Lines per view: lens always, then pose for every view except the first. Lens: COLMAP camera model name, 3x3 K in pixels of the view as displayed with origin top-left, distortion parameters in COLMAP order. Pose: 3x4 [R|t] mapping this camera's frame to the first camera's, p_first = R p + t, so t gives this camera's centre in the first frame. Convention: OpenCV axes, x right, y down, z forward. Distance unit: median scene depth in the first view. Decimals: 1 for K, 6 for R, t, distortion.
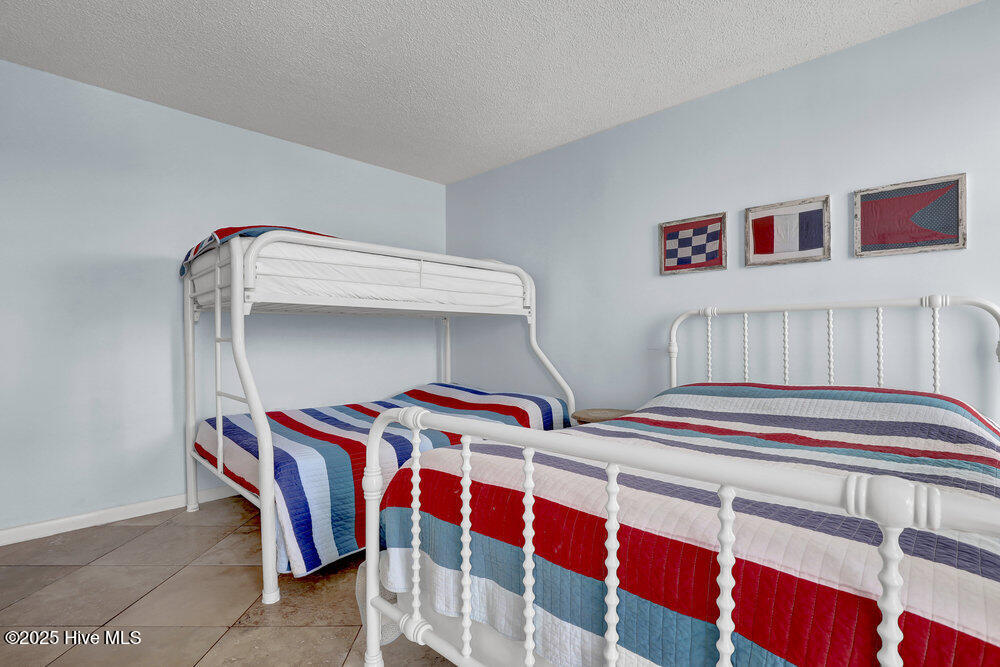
lens RADIAL K [[476.4, 0, 506.3], [0, 476.4, 344.6], [0, 0, 1]] dist [-0.045729, 0.000391]
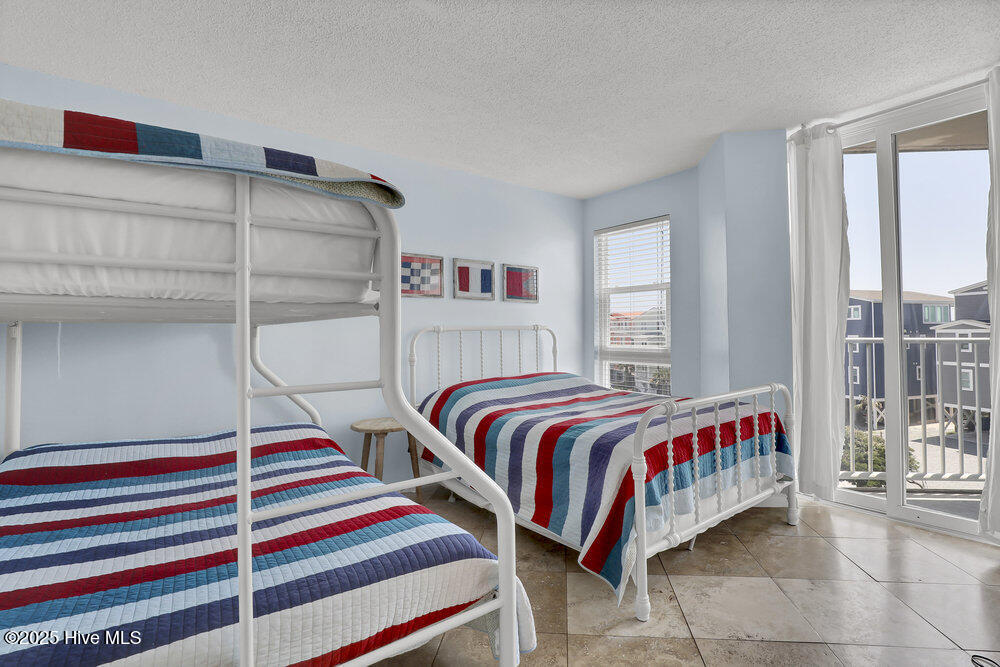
lens RADIAL K [[467.5, 0, 500.0], [0, 467.5, 333.5], [0, 0, 1]] dist [-0.058939, -0.000255]
pose [[0.135110, -0.002877, 0.990826, -0.890106], [0.017791, 0.999842, 0.000477, -0.055139], [-0.990671, 0.017563, 0.135139, 0.667136]]
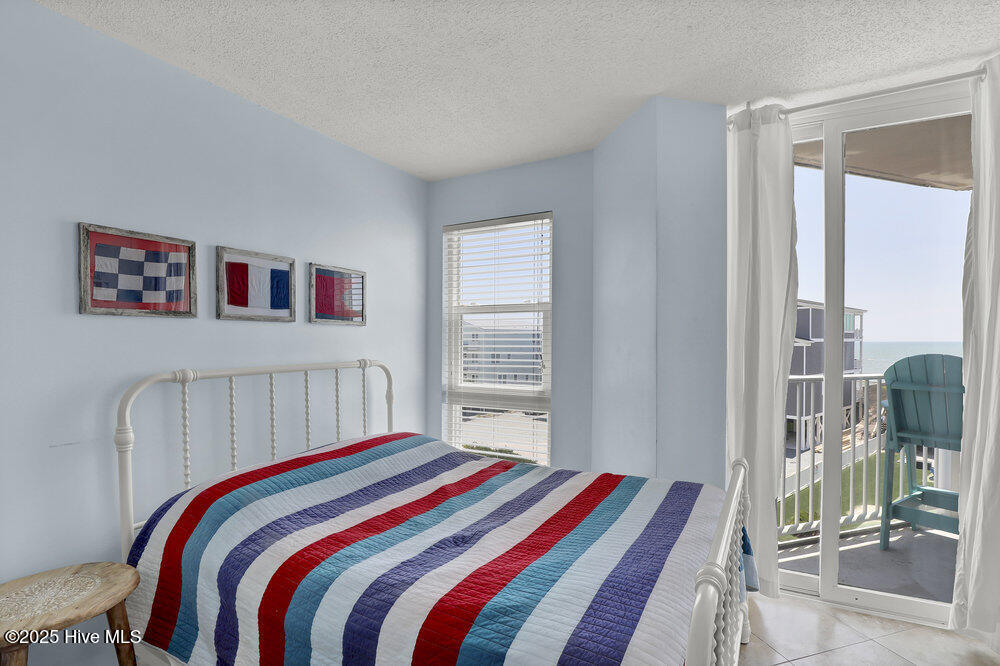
lens RADIAL K [[476.4, 0, 506.3], [0, 476.4, 344.1], [0, 0, 1]] dist [-0.045729, 0.000391]
pose [[-0.284994, -0.001935, 0.958527, -0.398537], [0.014873, 0.999869, 0.006441, -0.118495], [-0.958414, 0.016092, -0.284928, 0.754417]]
